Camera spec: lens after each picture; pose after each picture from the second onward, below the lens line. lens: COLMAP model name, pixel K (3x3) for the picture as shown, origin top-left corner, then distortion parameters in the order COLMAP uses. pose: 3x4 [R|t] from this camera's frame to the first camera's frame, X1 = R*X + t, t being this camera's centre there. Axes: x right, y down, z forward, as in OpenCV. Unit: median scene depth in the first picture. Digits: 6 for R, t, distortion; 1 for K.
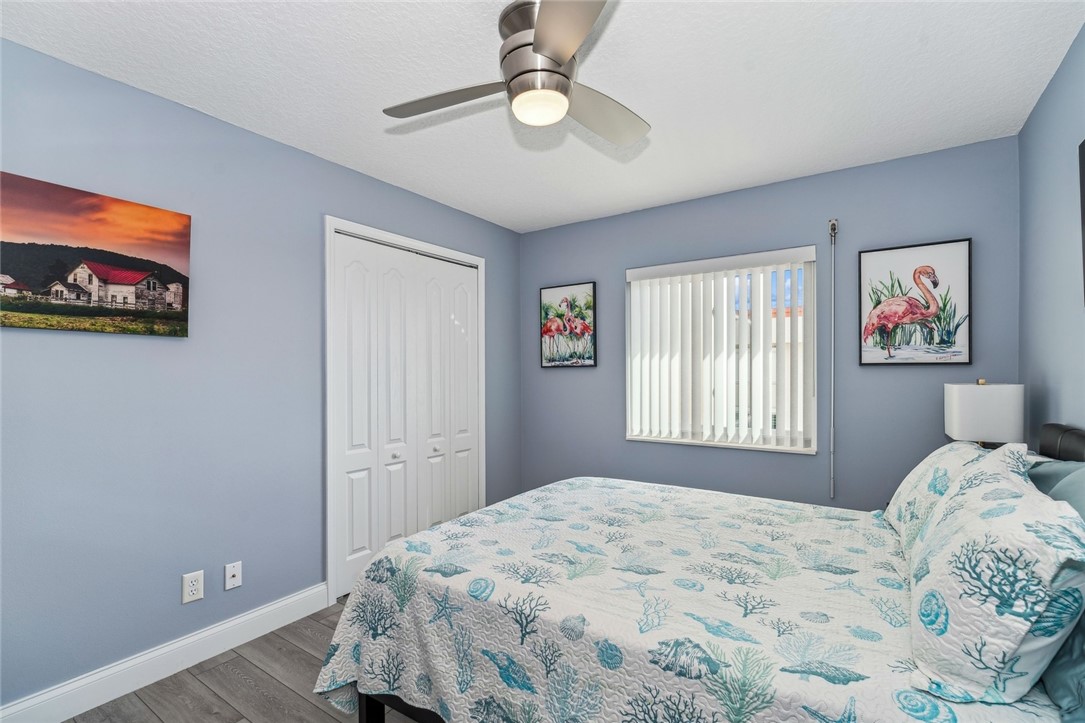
lens RADIAL K [[484.6, 0, 541.3], [0, 484.6, 387.6], [0, 0, 1]] dist [-0.008768, -0.001949]
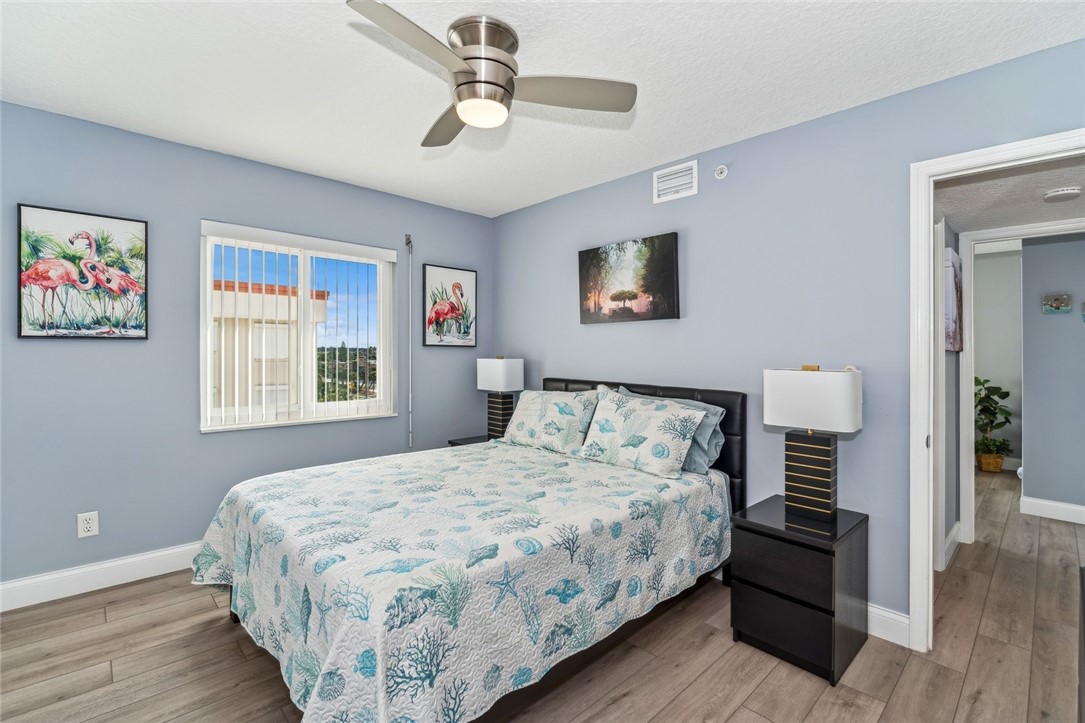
lens RADIAL K [[484.6, 0, 541.5], [0, 484.6, 353.3], [0, 0, 1]] dist [-0.008768, -0.001949]
pose [[0.225327, 0.002696, 0.974280, -0.643166], [0.018661, 0.999801, -0.007082, -0.009650], [-0.974105, 0.019777, 0.225232, 0.380410]]
